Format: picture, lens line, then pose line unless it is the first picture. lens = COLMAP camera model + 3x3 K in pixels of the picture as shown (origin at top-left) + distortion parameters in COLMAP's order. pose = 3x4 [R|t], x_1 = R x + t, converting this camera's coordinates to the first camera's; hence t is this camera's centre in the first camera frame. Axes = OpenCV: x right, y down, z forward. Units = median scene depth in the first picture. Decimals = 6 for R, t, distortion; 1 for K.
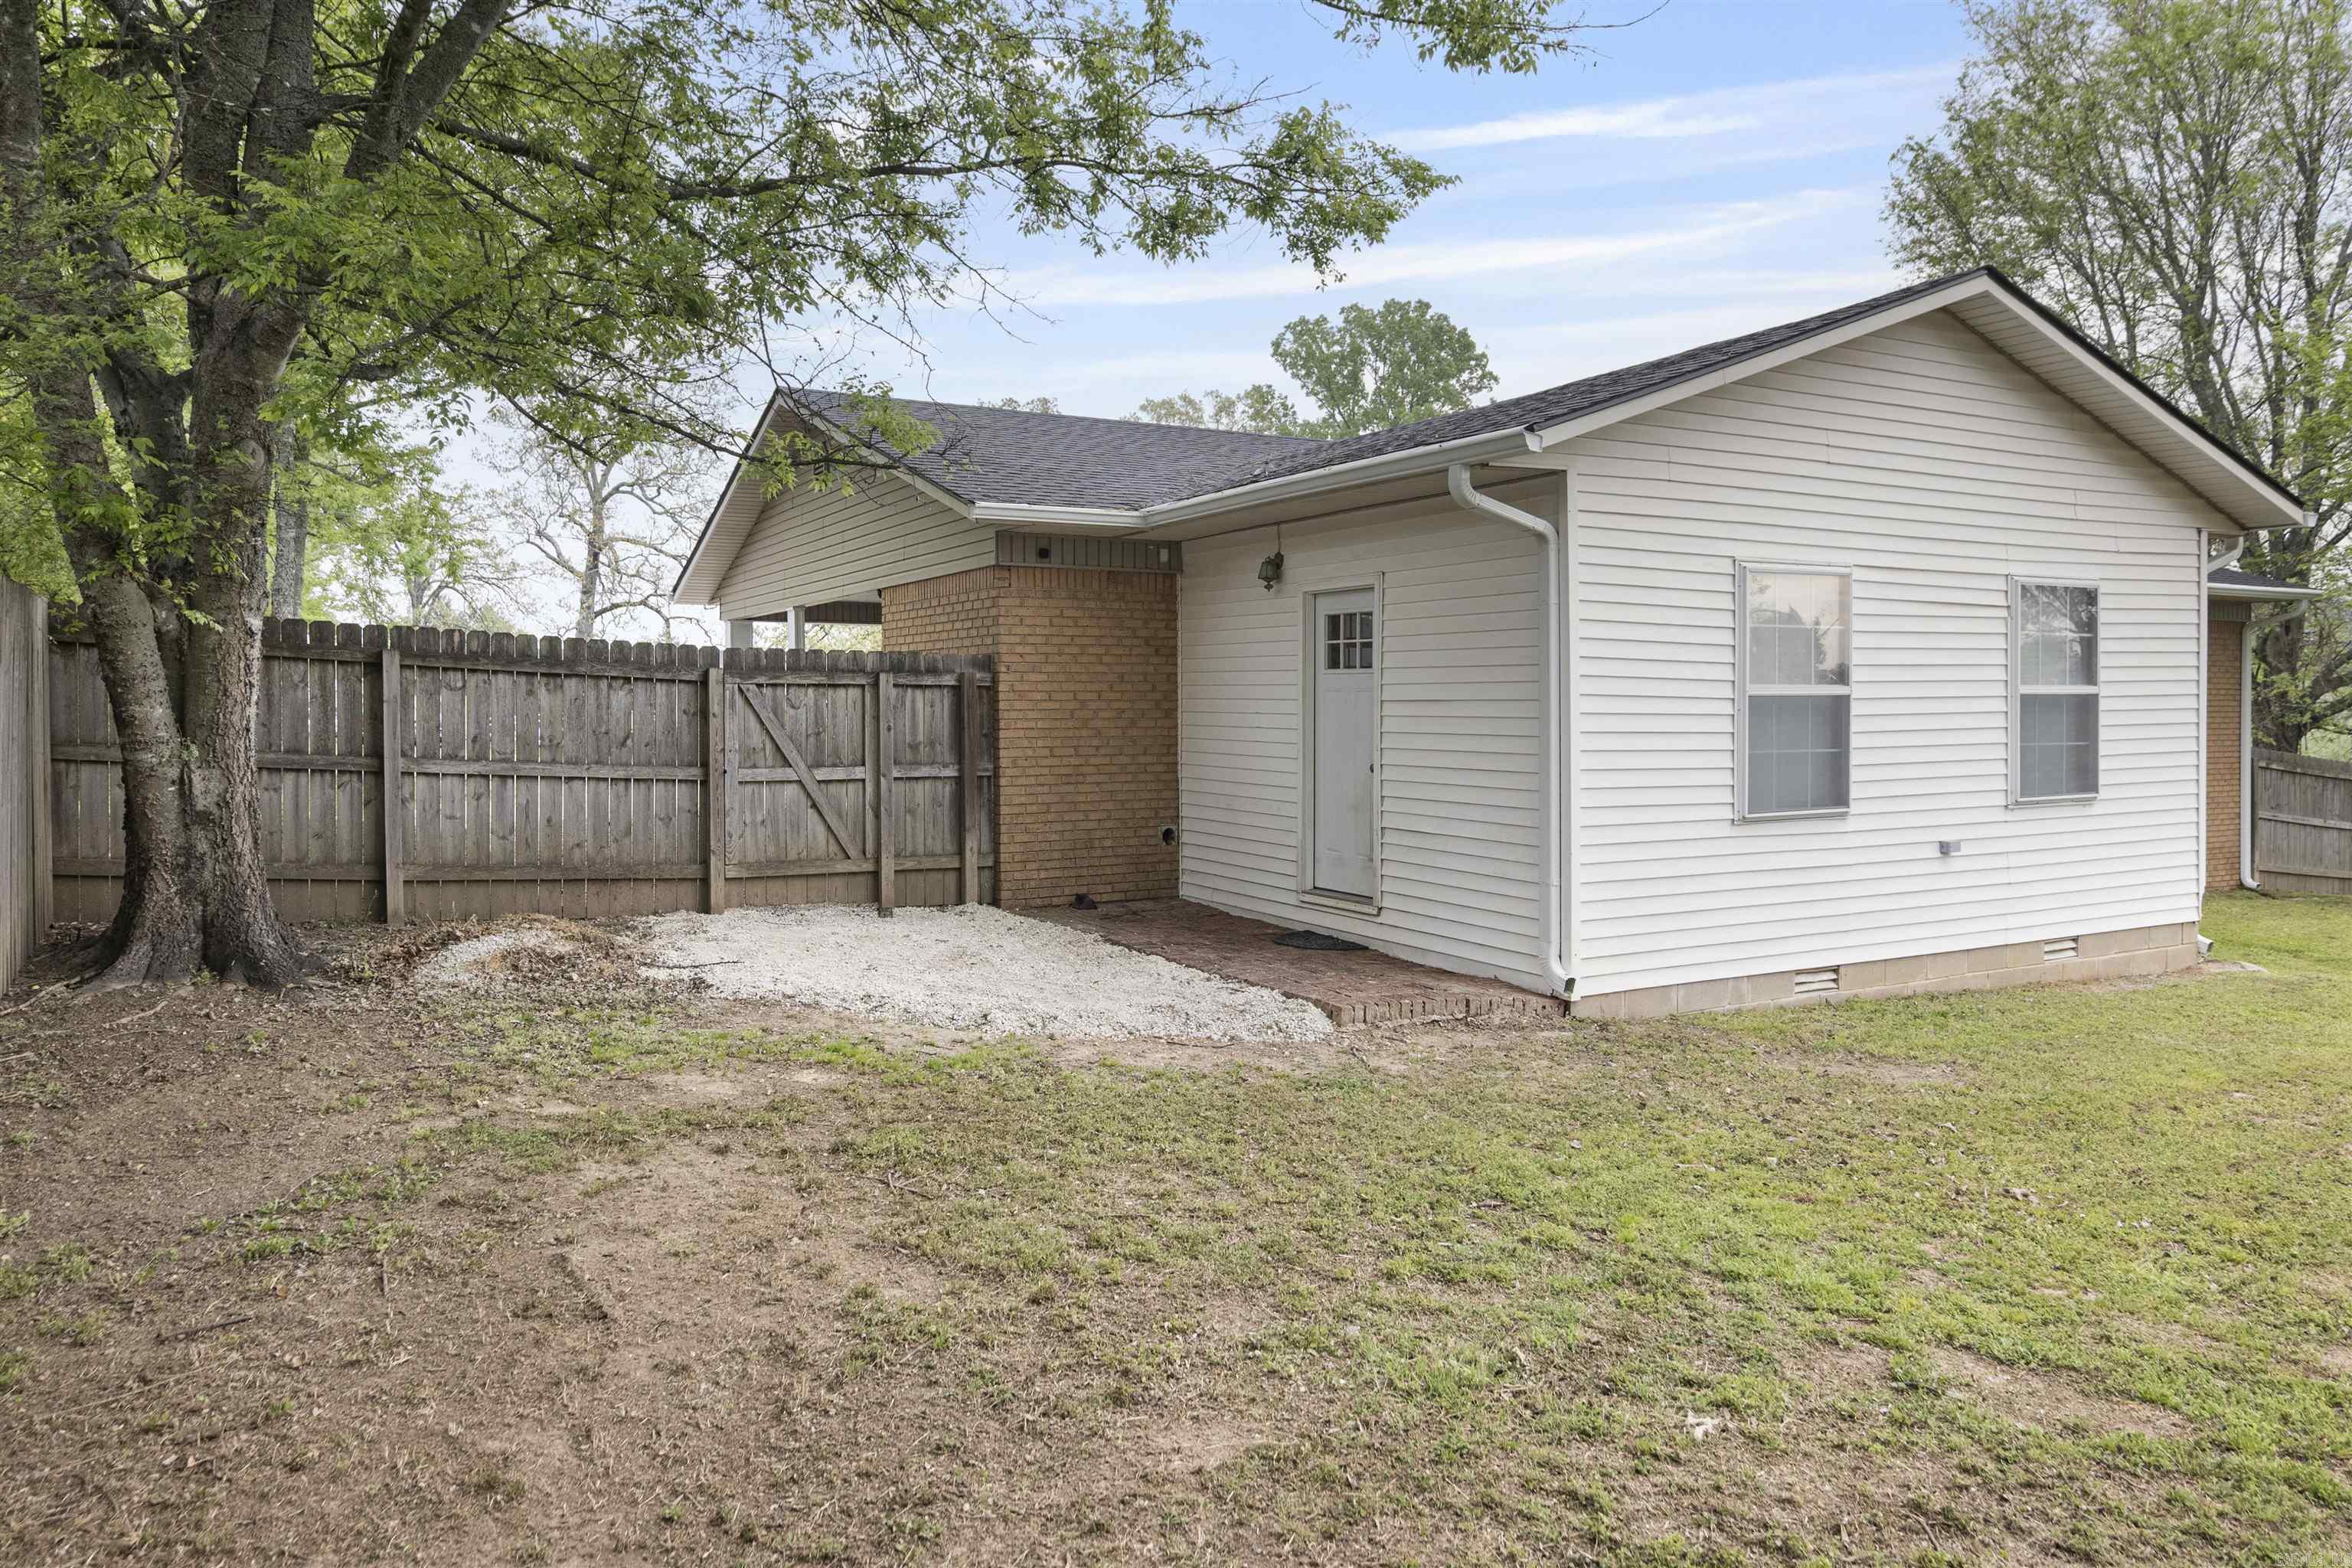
lens RADIAL K [[1557.7, 0, 1176.5], [0, 1557.7, 775.0], [0, 0, 1]] dist [-0.004365, -0.000217]
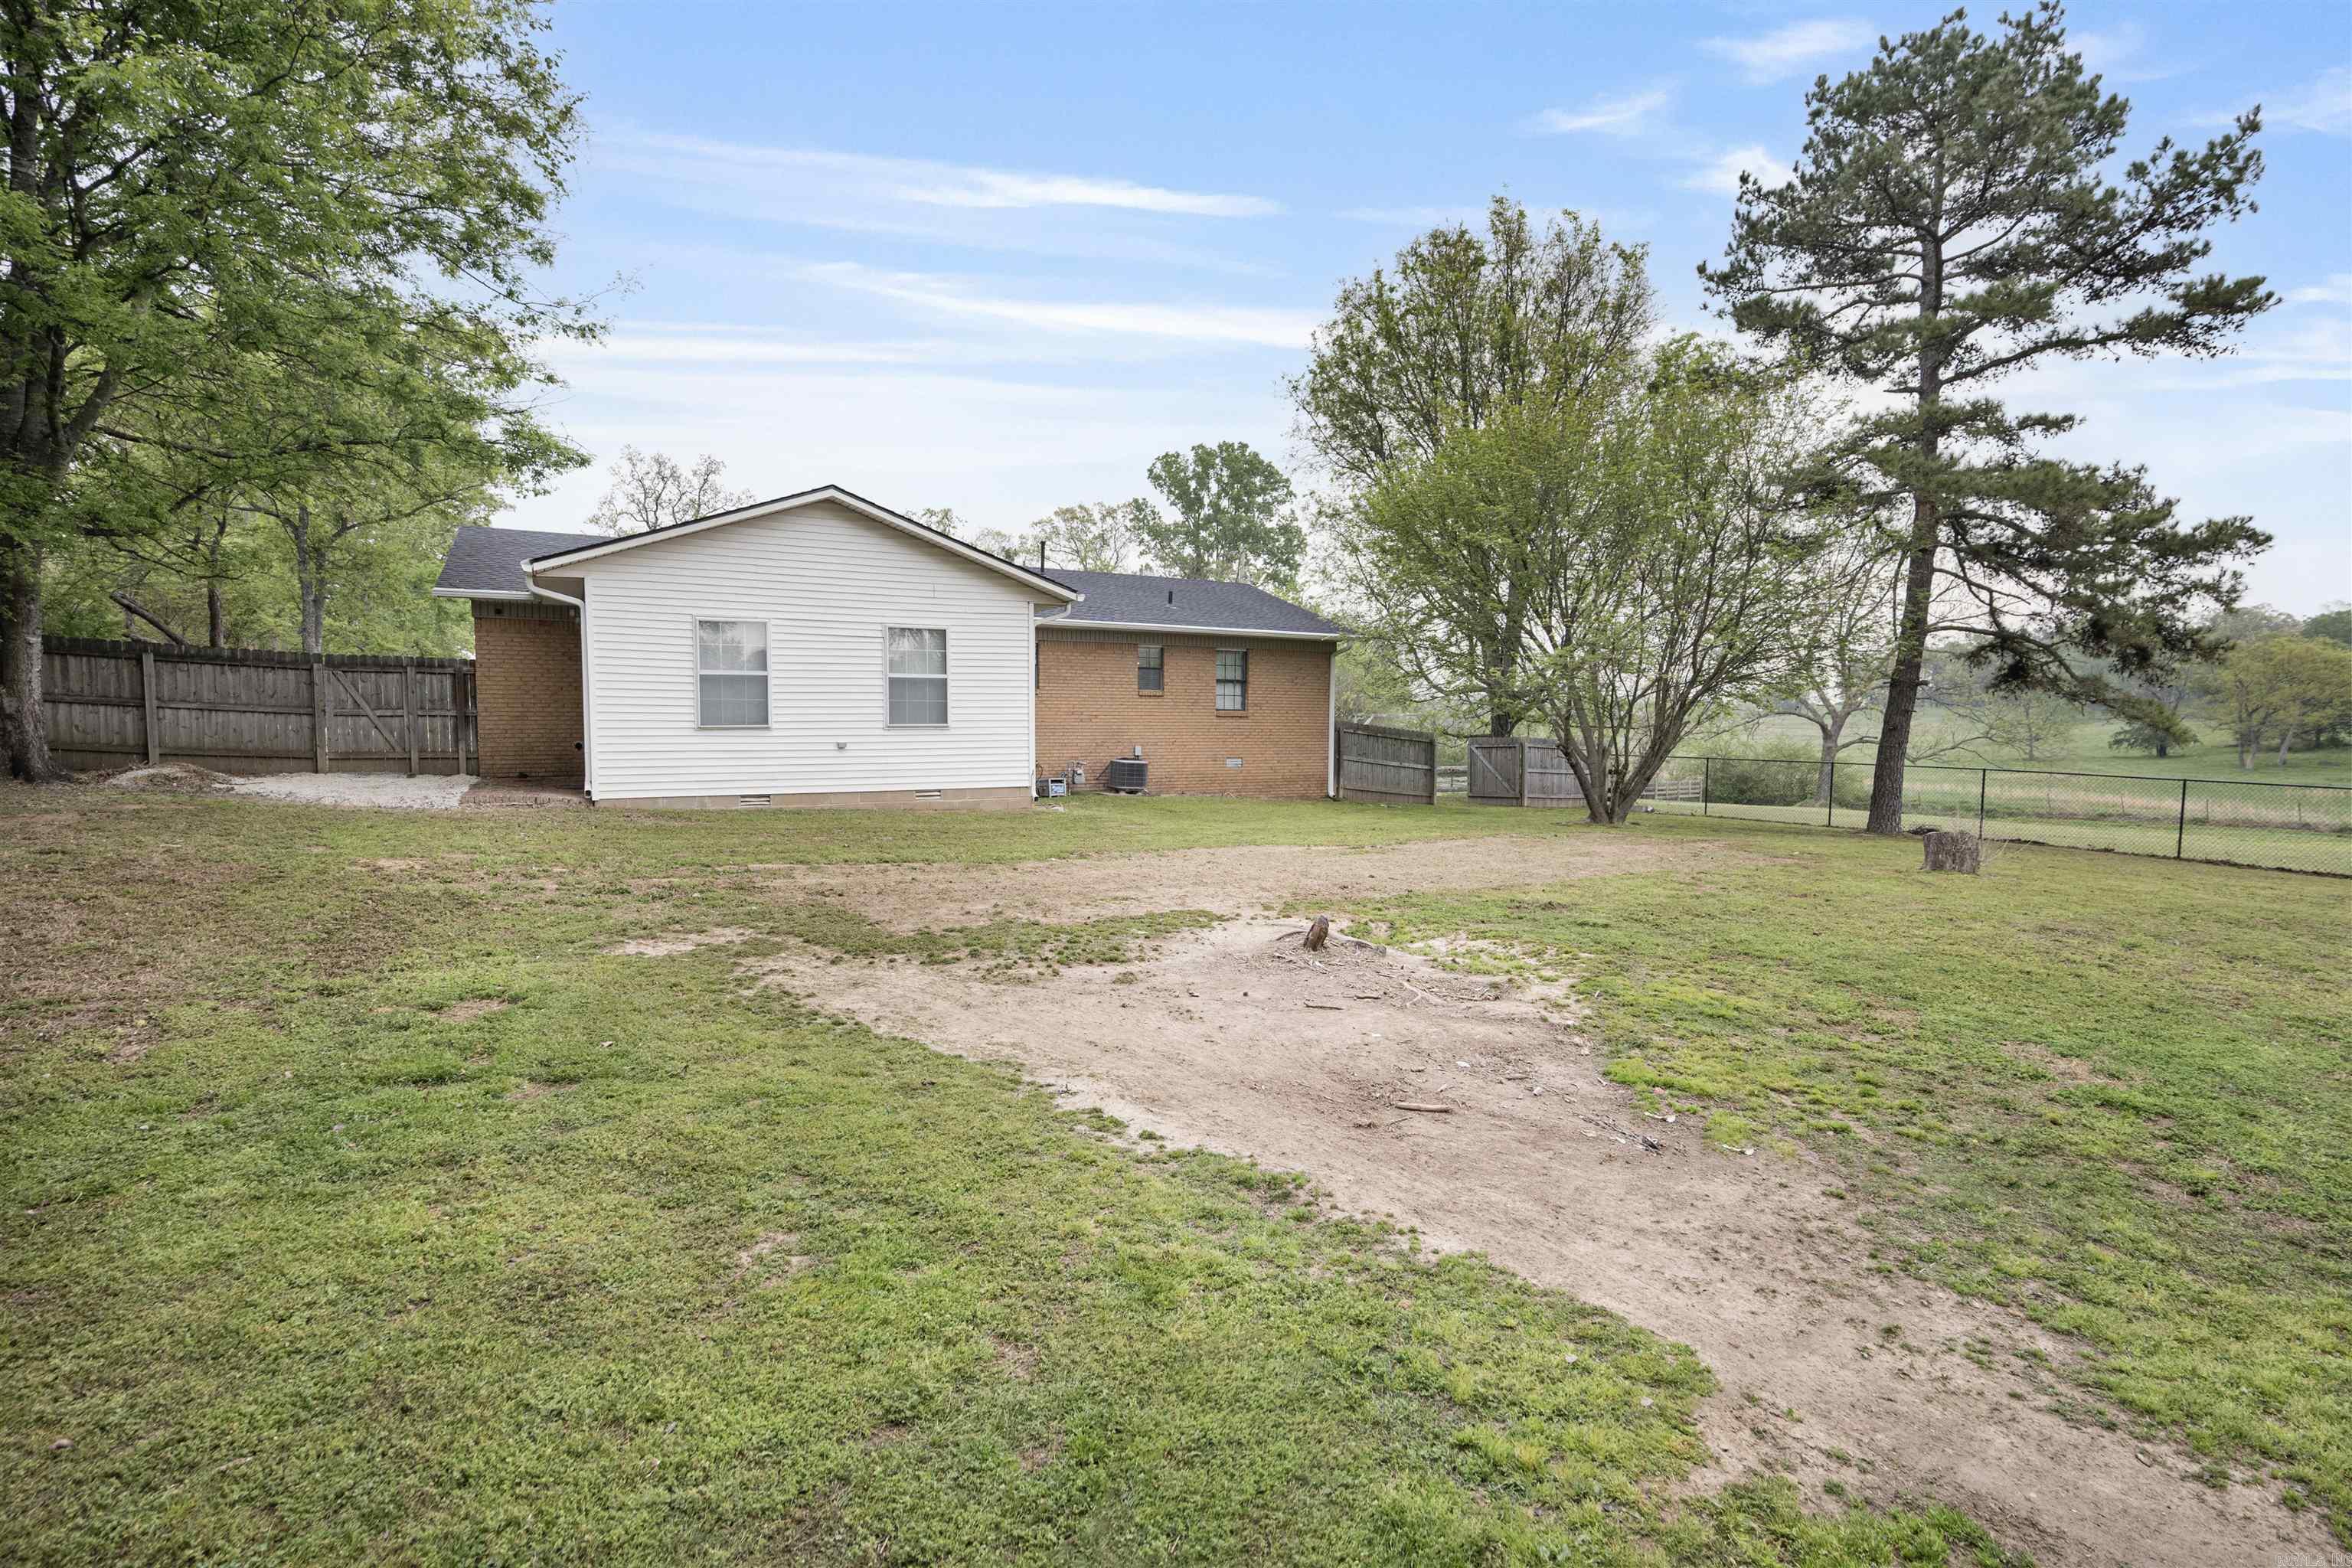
lens RADIAL K [[1096.7, 0, 1175.8], [0, 1096.7, 786.9], [0, 0, 1]] dist [-0.018528, -0.000291]
pose [[0.999938, 0.007721, -0.007998, 0.907226], [-0.007574, 0.999805, 0.018219, 0.067575], [0.008137, -0.018158, 0.999802, -0.517991]]
